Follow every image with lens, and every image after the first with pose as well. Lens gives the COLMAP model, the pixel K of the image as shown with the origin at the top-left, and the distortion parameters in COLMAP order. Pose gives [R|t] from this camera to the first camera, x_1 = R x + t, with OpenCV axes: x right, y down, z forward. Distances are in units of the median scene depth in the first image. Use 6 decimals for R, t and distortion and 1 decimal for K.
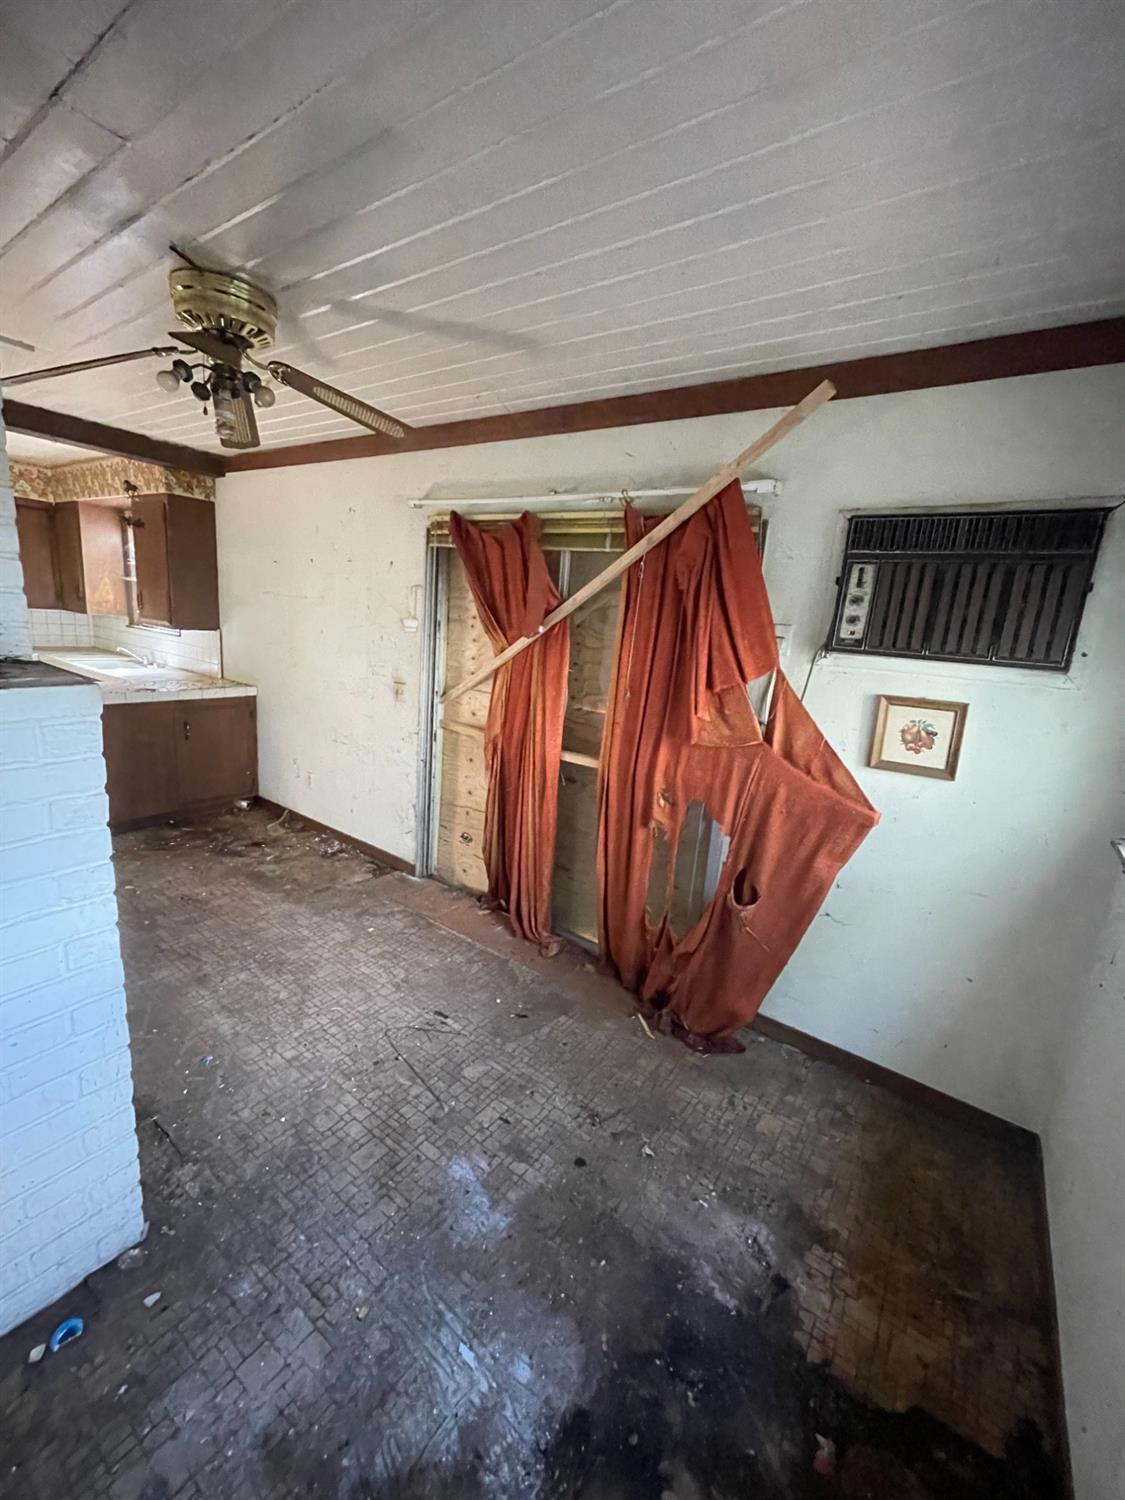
lens RADIAL K [[603.3, 0, 565.4], [0, 603.3, 748.4], [0, 0, 1]] dist [-0.001725, -0.000336]
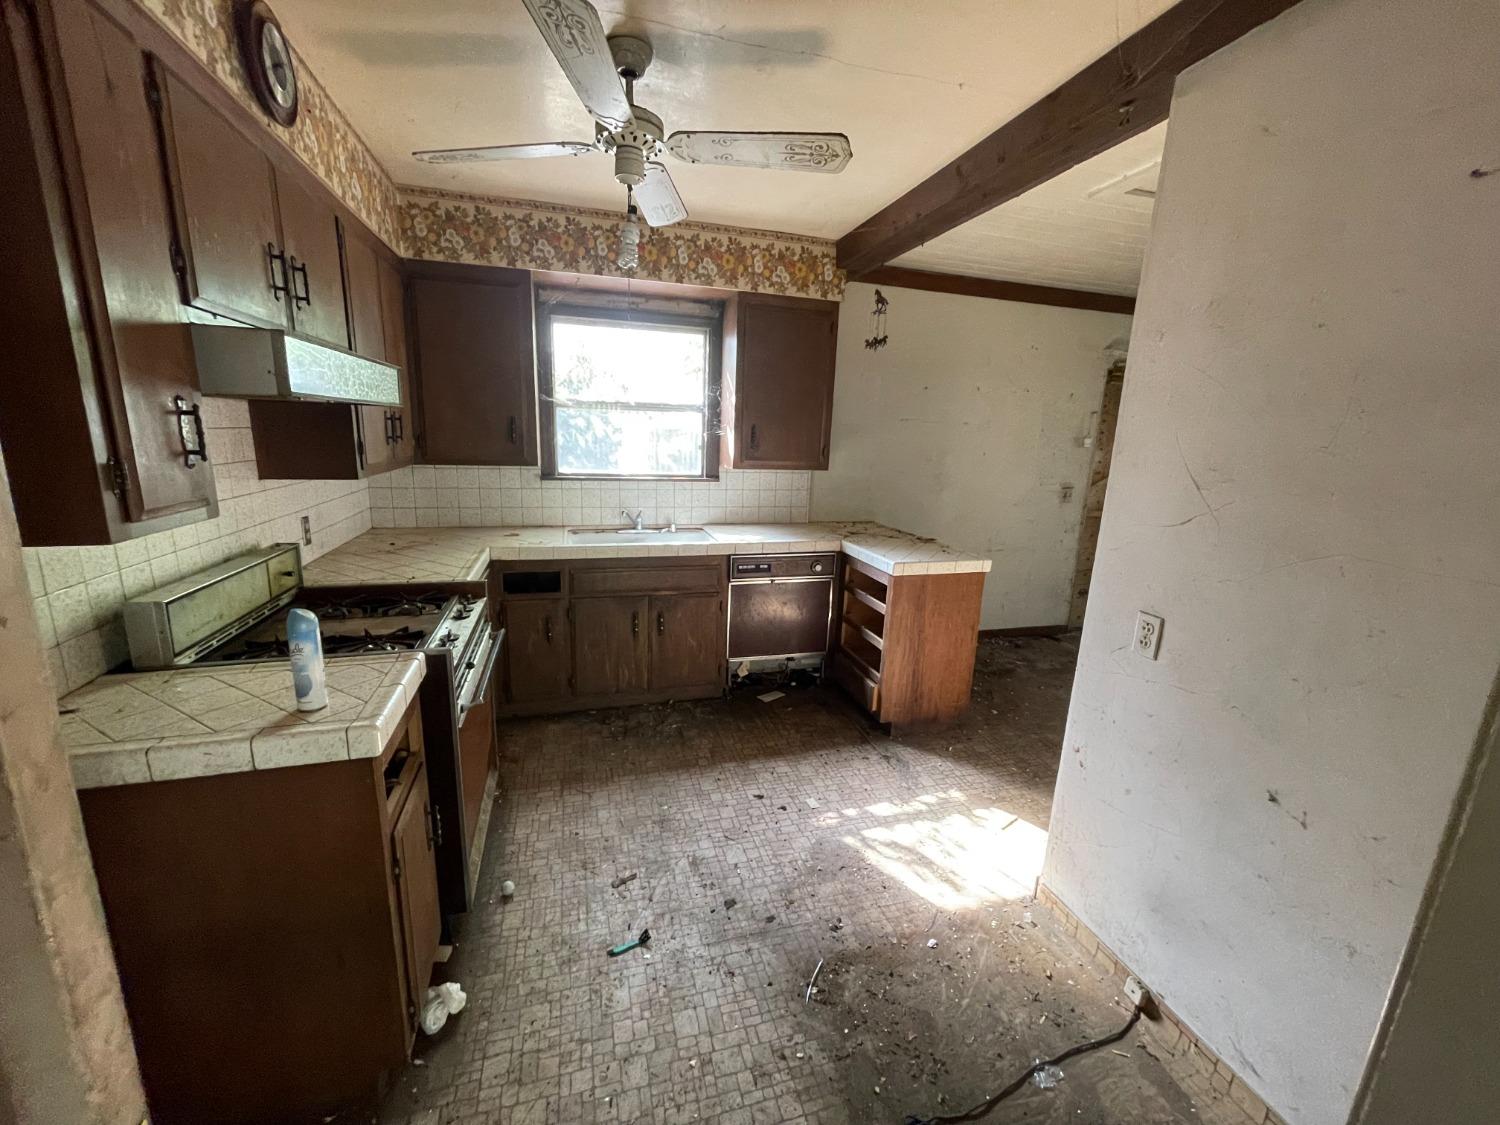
lens RADIAL K [[603.3, 0, 750.0], [0, 603.3, 562.5], [0, 0, 1]] dist [-0.001725, -0.000336]
pose [[0.618458, -0.230751, 0.751175, -1.908404], [0.186514, 0.971703, 0.144934, -0.300918], [-0.763362, 0.050469, 0.643996, 0.787928]]
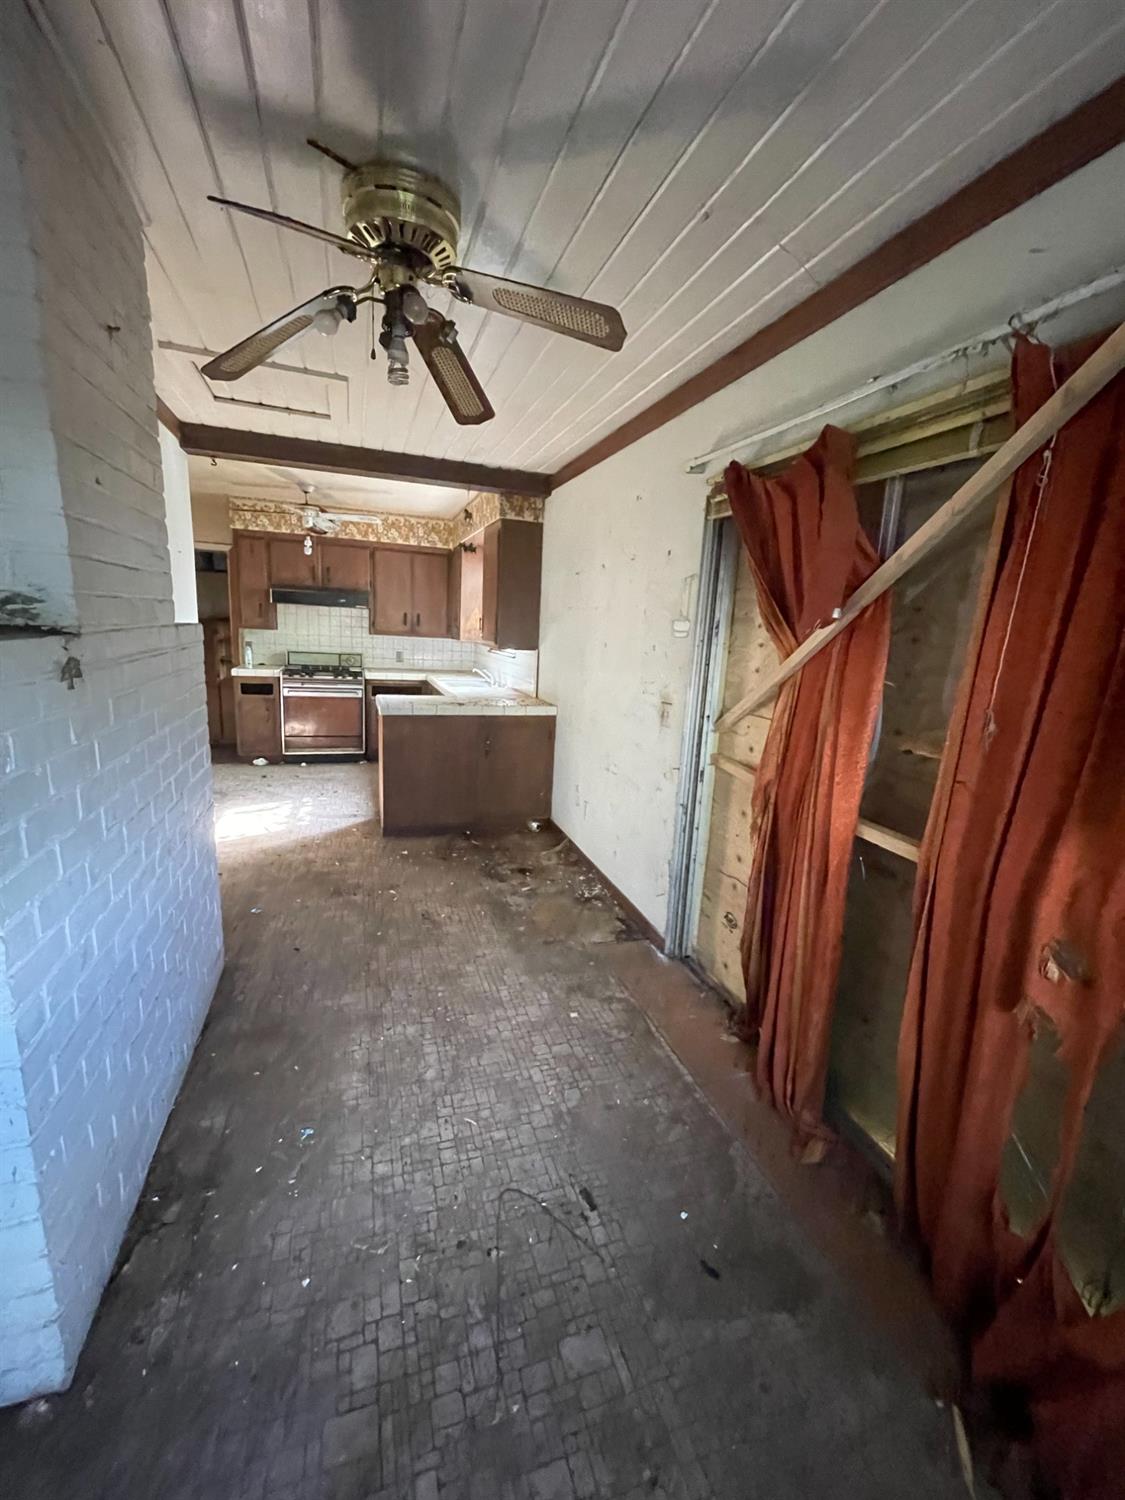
lens RADIAL K [[603.3, 0, 565.4], [0, 603.3, 748.4], [0, 0, 1]] dist [-0.001725, -0.000336]
pose [[0.812319, 0.076565, -0.578165, 0.086692], [-0.112637, 0.993277, -0.026718, -0.015720], [0.572232, 0.086827, 0.815482, 0.324582]]
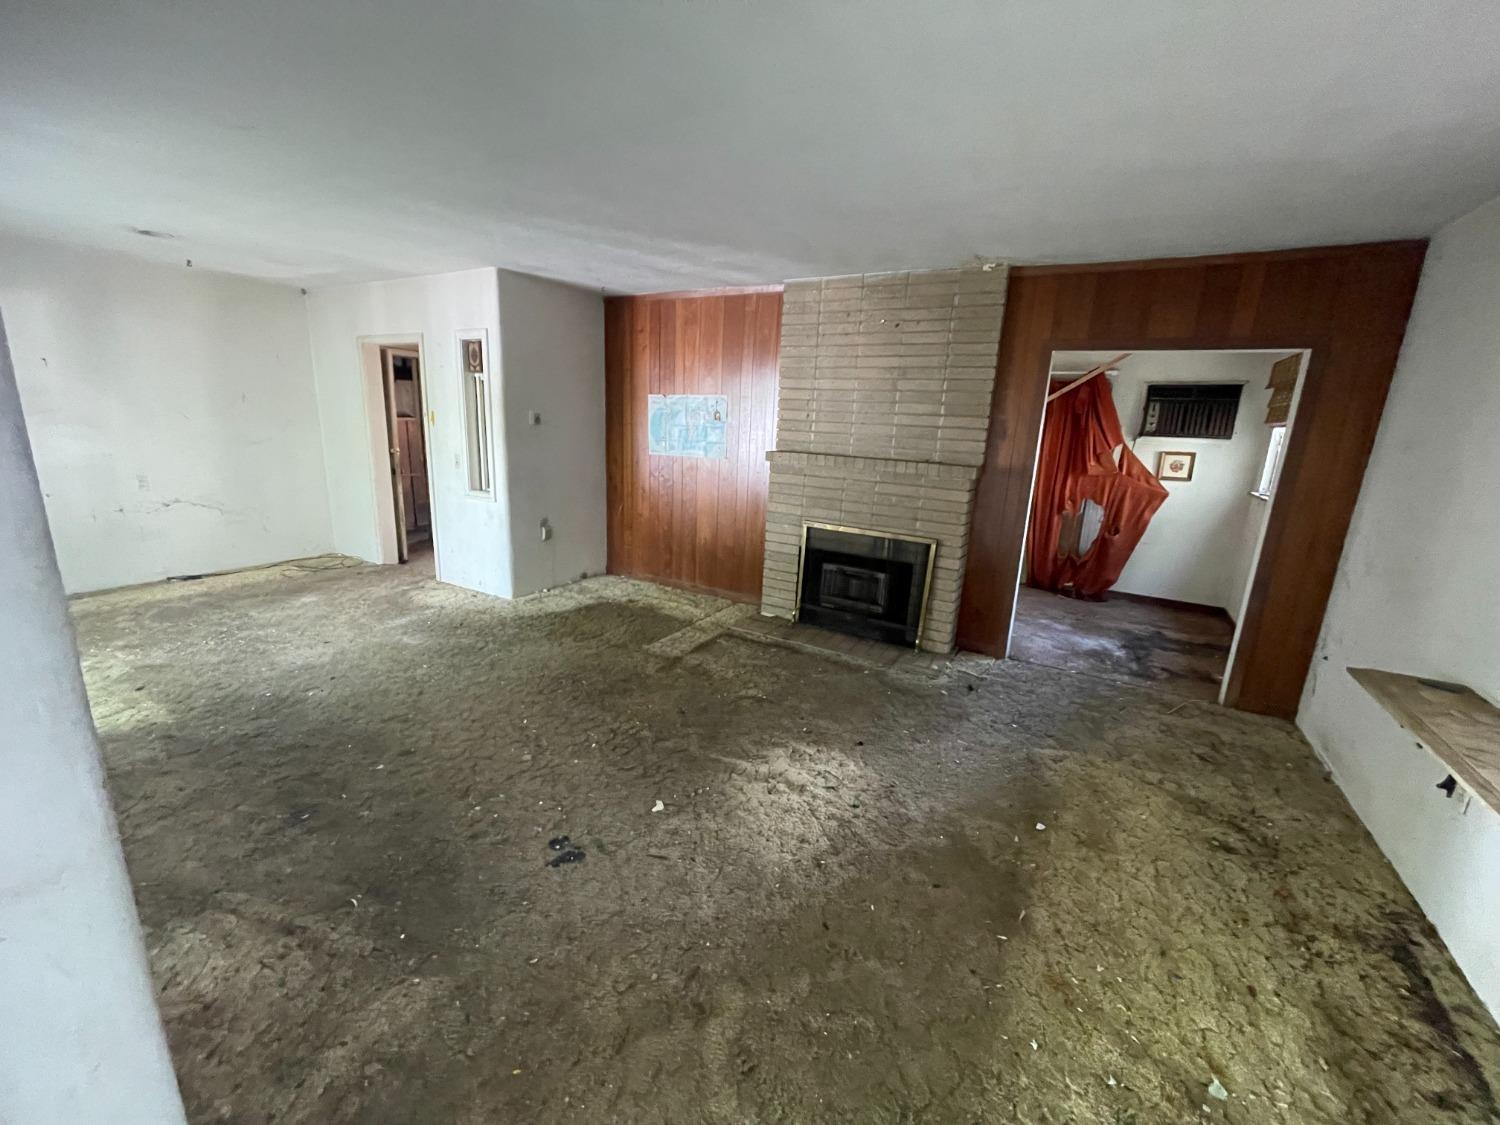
lens RADIAL K [[603.3, 0, 750.0], [0, 603.3, 562.5], [0, 0, 1]] dist [-0.001725, -0.000336]
pose [[0.994492, -0.058421, 0.087020, -1.025487], [0.056795, 0.998164, 0.021046, 0.160110], [-0.088090, -0.015987, 0.995984, -0.993299]]
